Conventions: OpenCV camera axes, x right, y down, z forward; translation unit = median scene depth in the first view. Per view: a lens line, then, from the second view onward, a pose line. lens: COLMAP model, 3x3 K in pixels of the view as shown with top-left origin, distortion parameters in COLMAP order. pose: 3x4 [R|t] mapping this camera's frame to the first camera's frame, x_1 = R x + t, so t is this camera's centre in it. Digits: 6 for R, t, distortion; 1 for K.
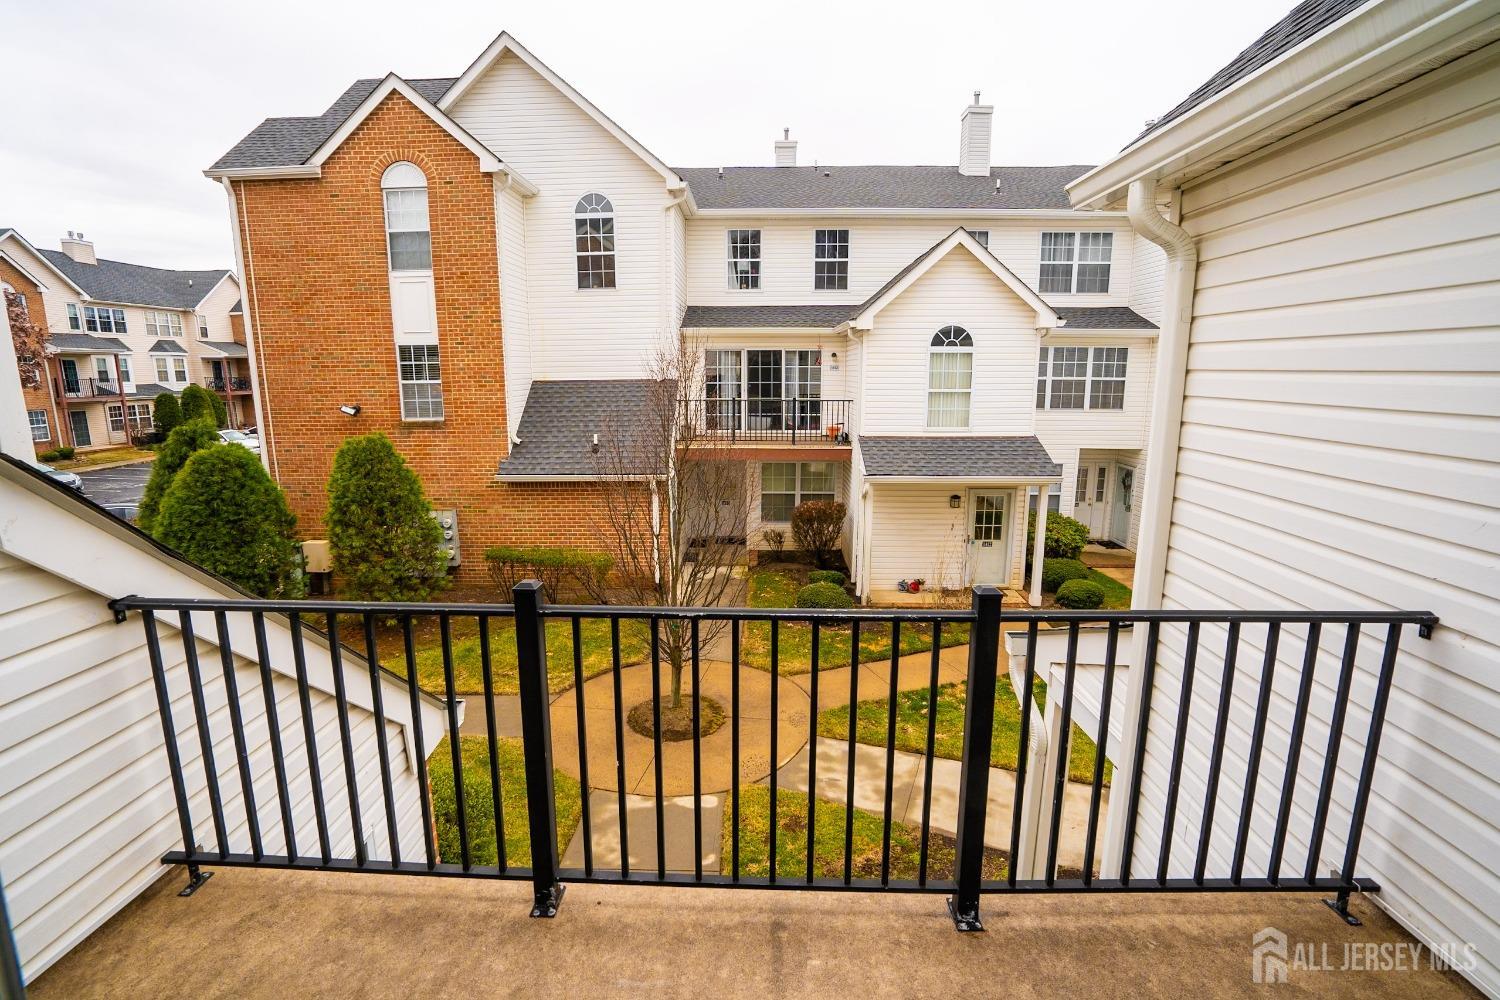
lens RADIAL K [[694.8, 0, 741.9], [0, 694.8, 499.3], [0, 0, 1]] dist [-0.058909, 0.022533]
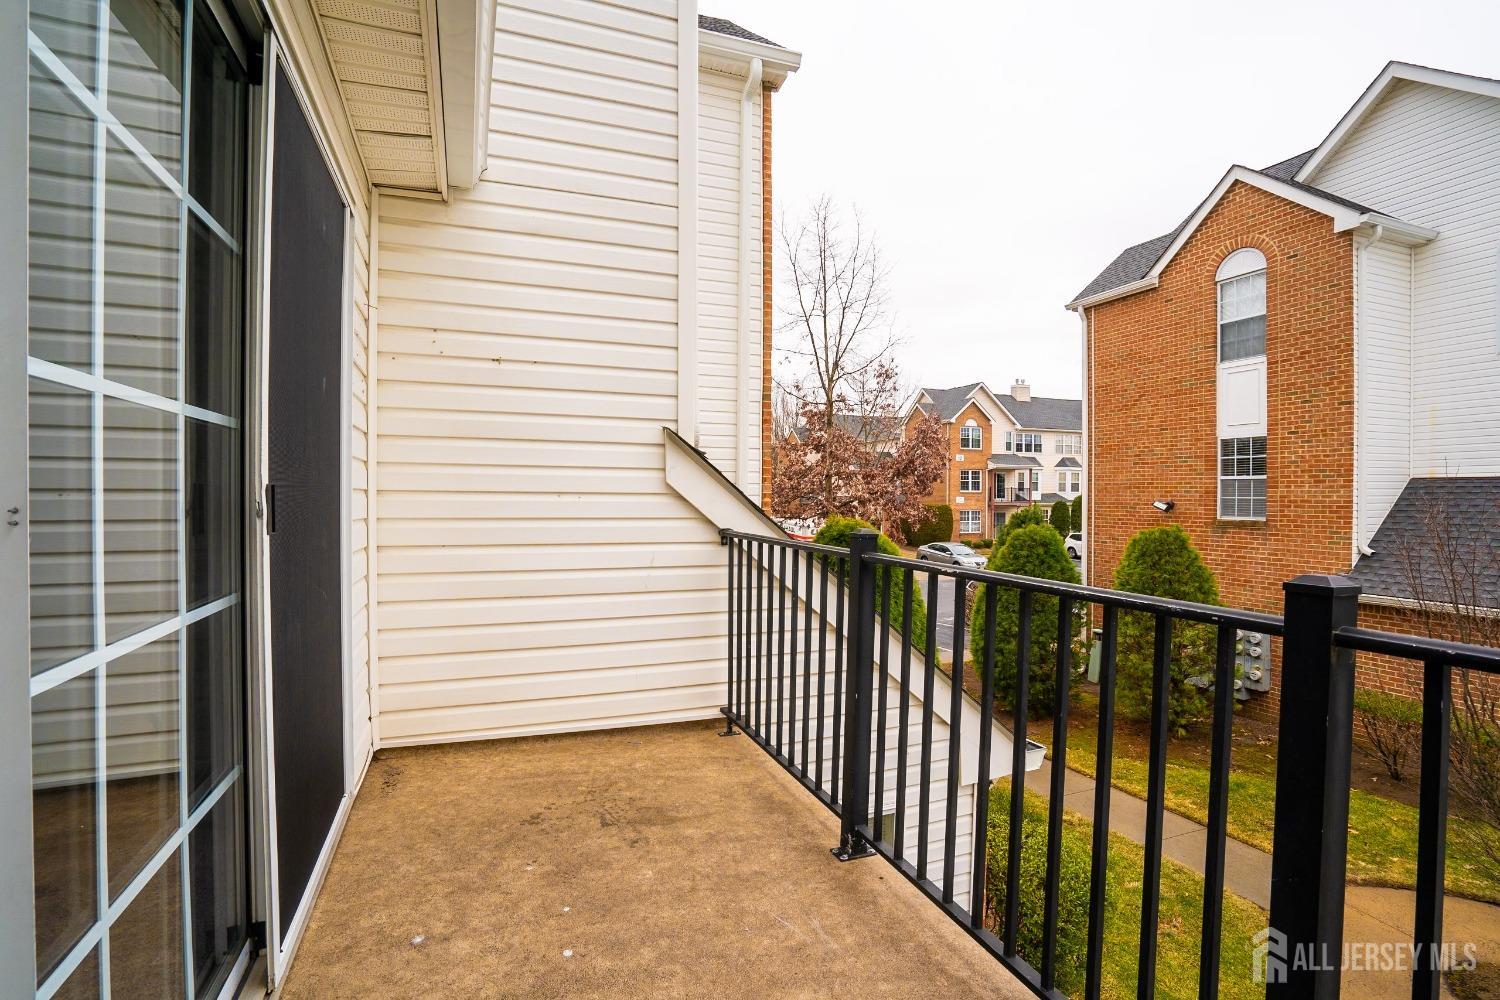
lens RADIAL K [[694.8, 0, 741.9], [0, 694.8, 499.3], [0, 0, 1]] dist [-0.058909, 0.022533]
pose [[0.393048, 0.012102, -0.919438, 0.097071], [-0.172105, 0.983211, -0.060631, 0.026024], [0.903268, 0.182071, 0.388532, 0.057224]]
